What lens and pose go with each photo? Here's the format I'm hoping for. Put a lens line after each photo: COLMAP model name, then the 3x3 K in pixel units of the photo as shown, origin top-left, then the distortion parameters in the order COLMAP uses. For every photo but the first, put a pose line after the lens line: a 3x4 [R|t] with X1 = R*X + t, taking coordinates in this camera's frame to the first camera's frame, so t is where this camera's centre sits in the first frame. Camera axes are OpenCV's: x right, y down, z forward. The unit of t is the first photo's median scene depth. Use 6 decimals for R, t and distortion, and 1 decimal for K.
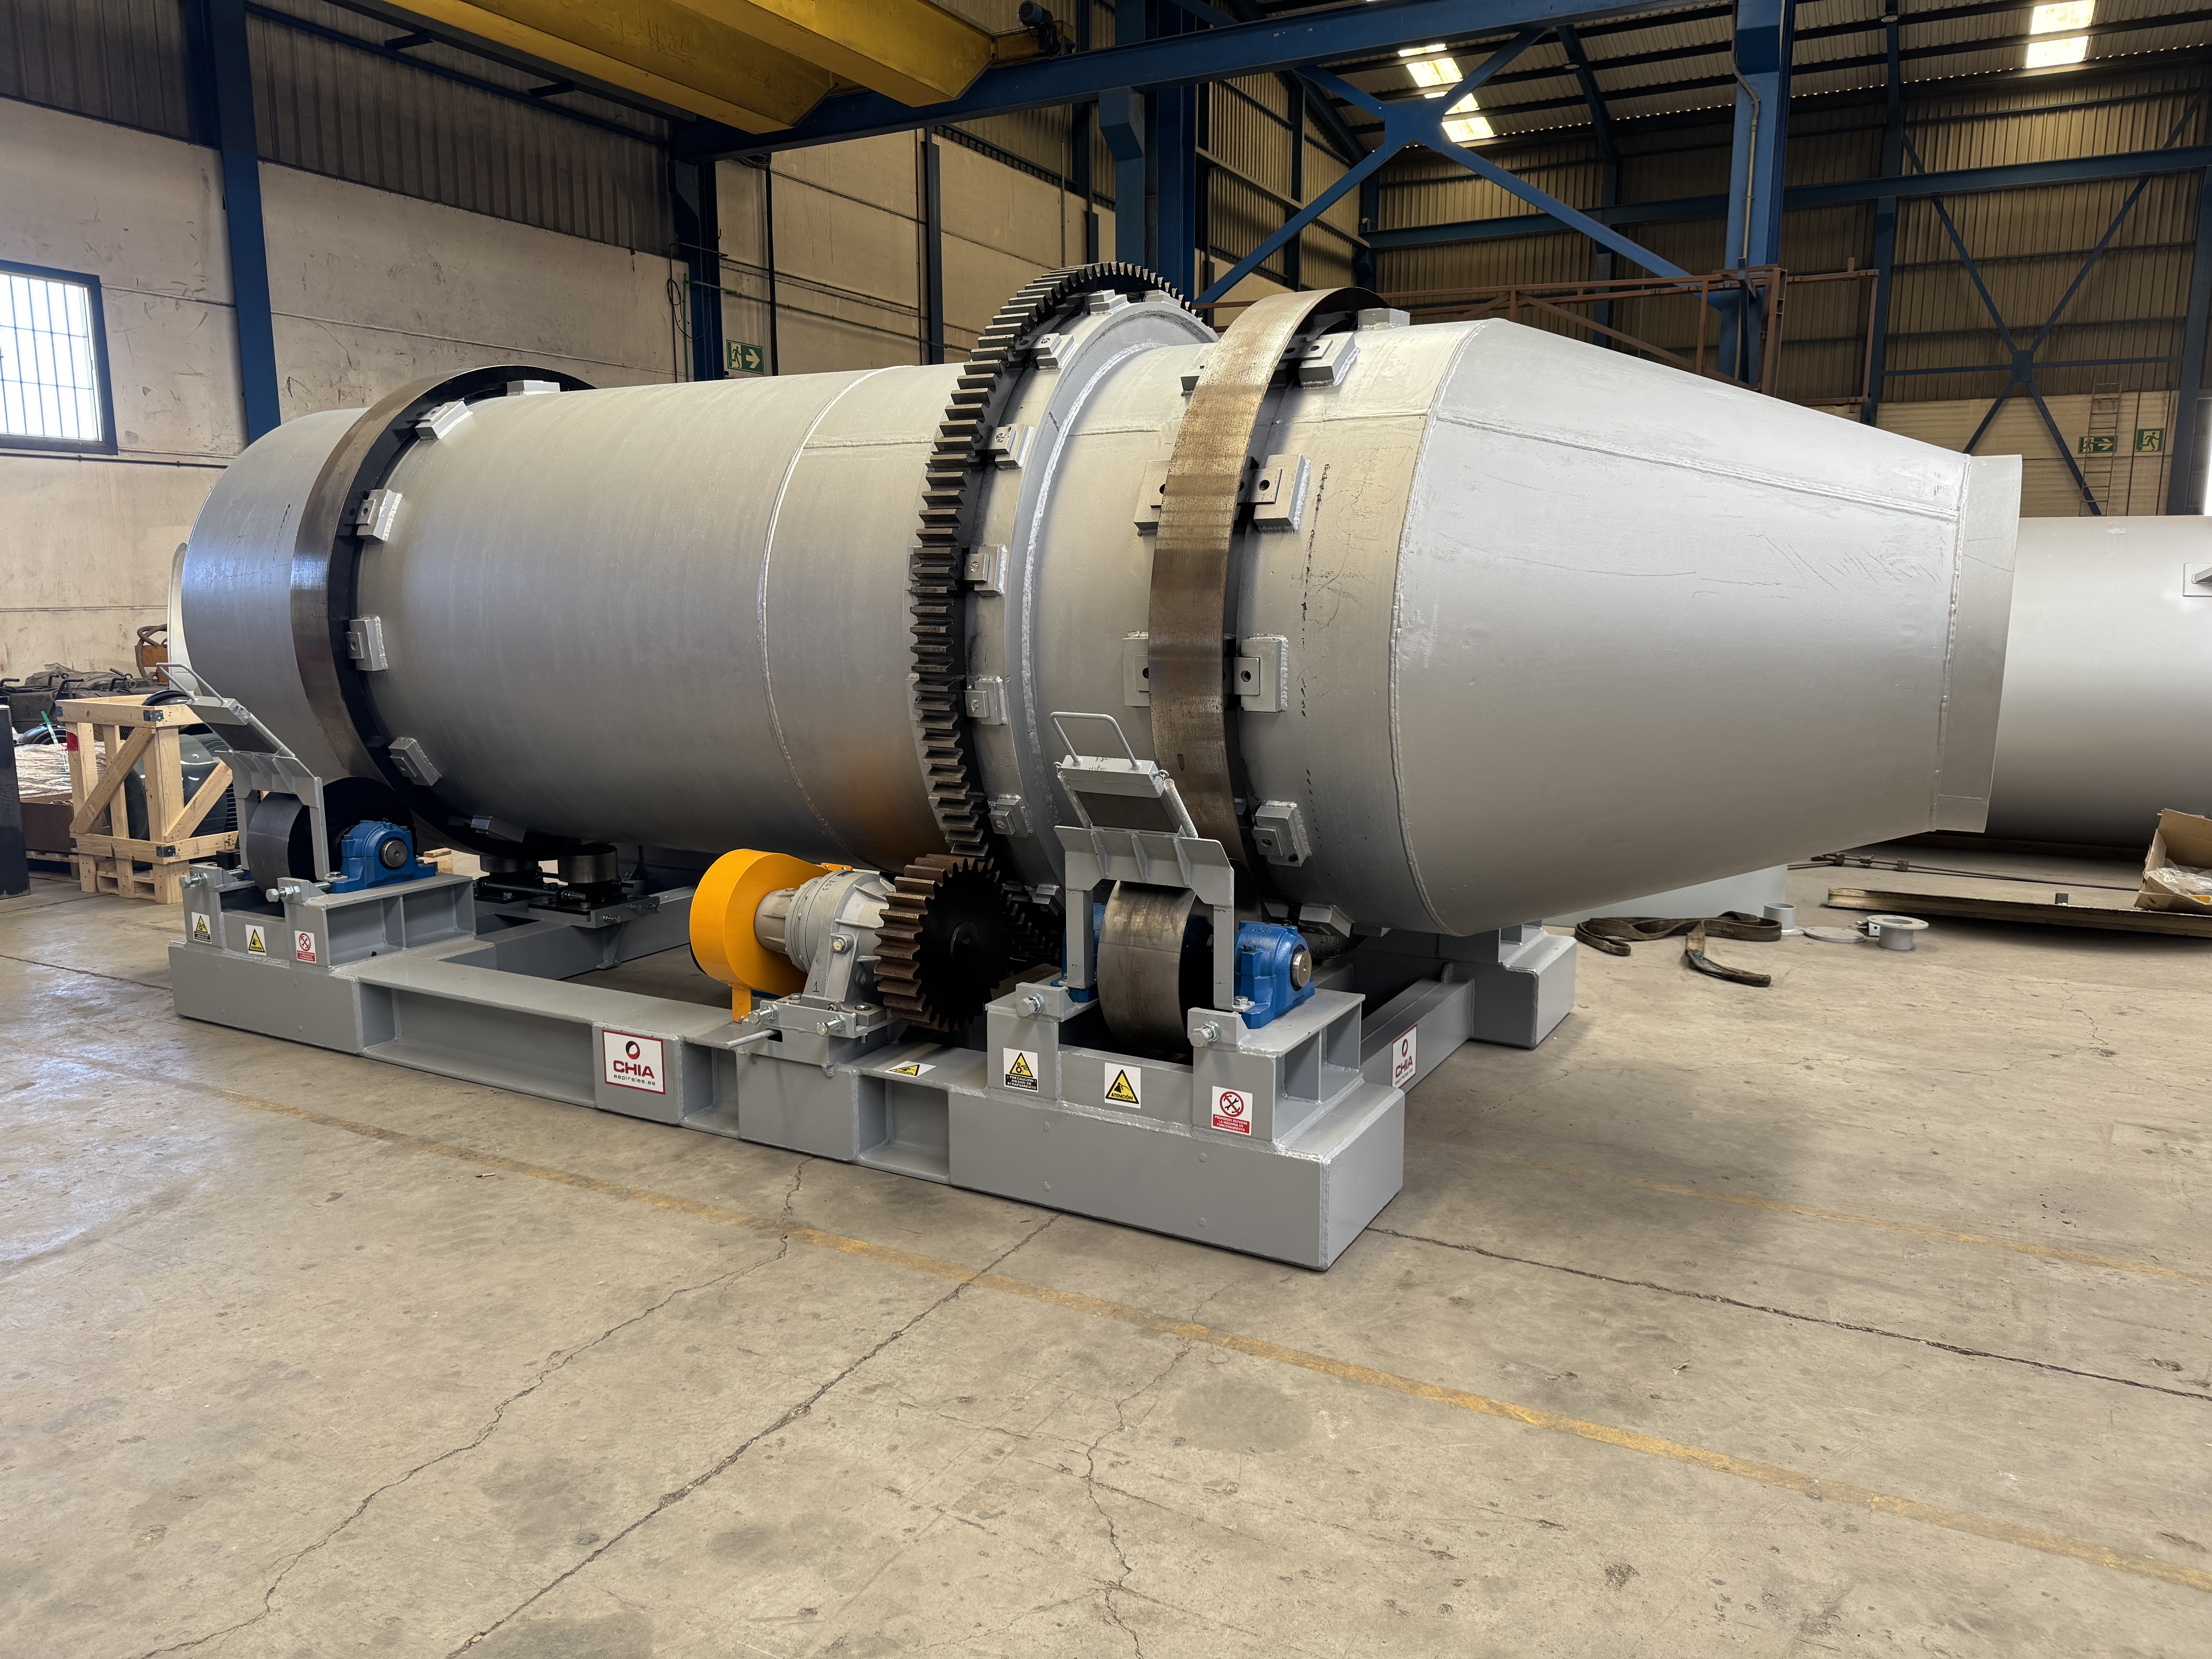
lens RADIAL K [[1533.4, 0, 1109.6], [0, 1533.4, 836.9], [0, 0, 1]] dist [0.039610, -0.045272]
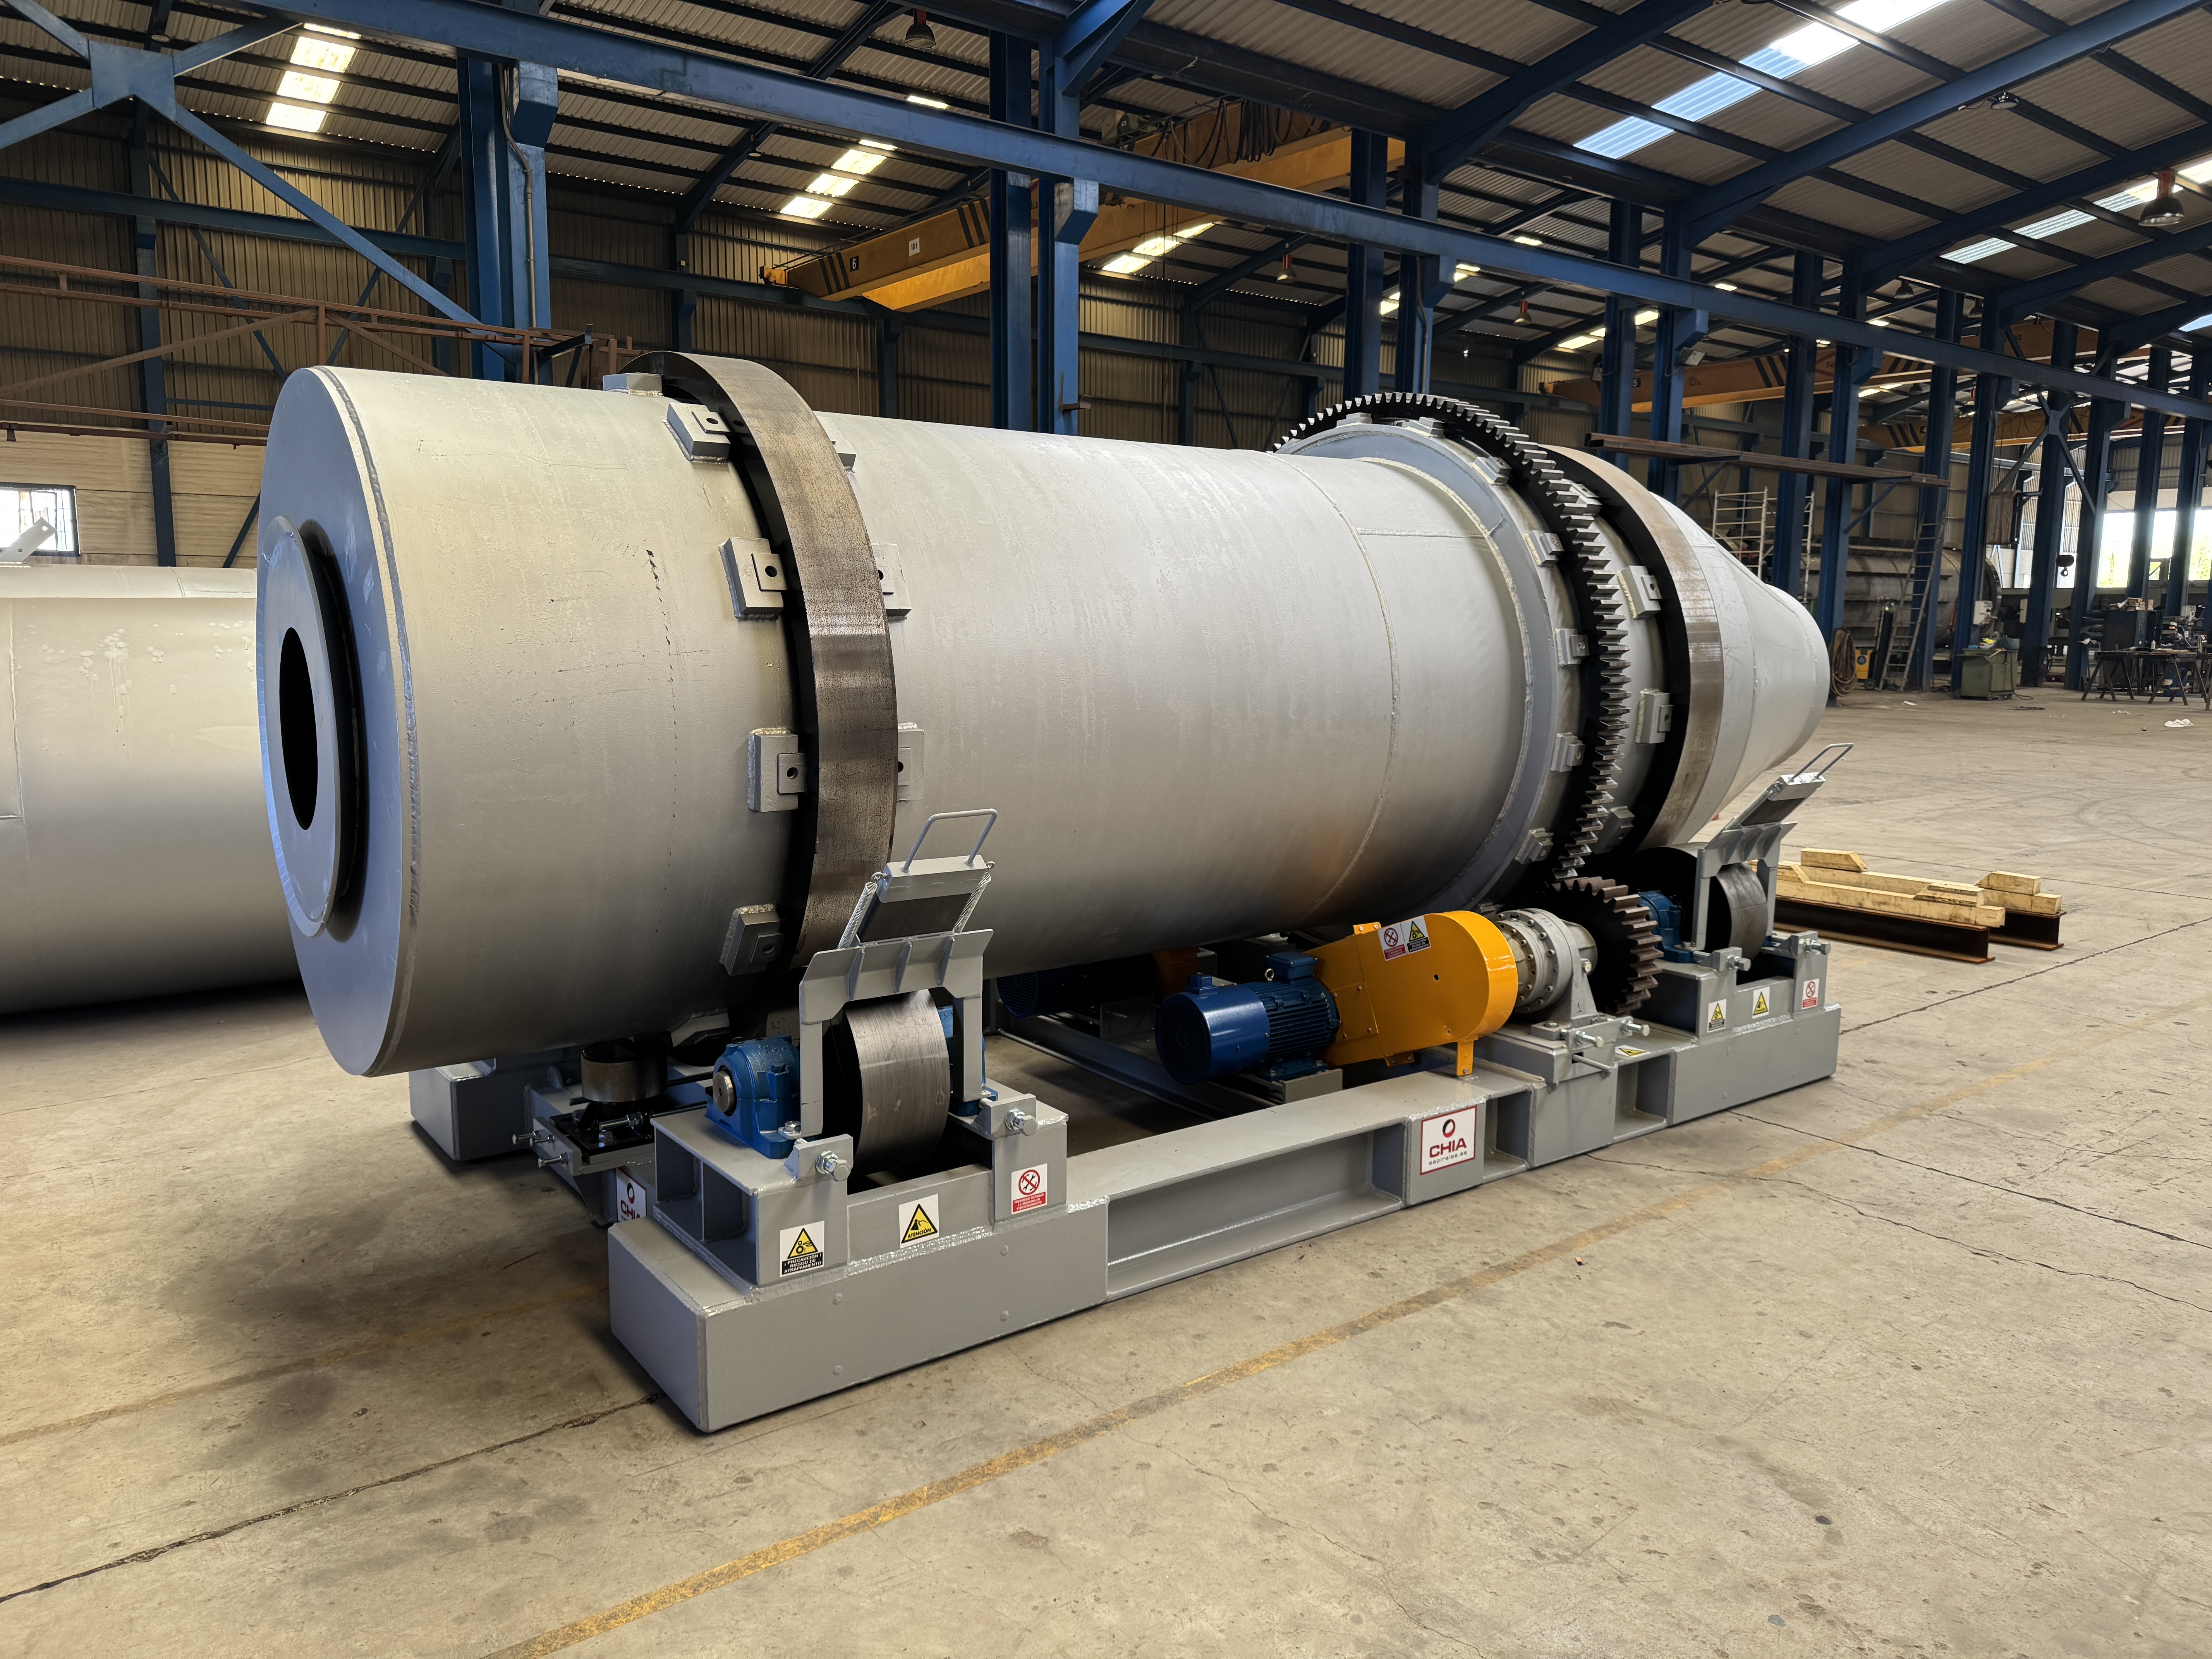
lens RADIAL K [[1547.3, 0, 1072.1], [0, 1547.3, 820.5], [0, 0, 1]] dist [0.066625, -0.089313]
pose [[0.422064, -0.114526, 0.899303, -1.299350], [0.140040, 0.988318, 0.060138, -0.155144], [-0.895685, 0.100556, 0.433171, 0.757598]]
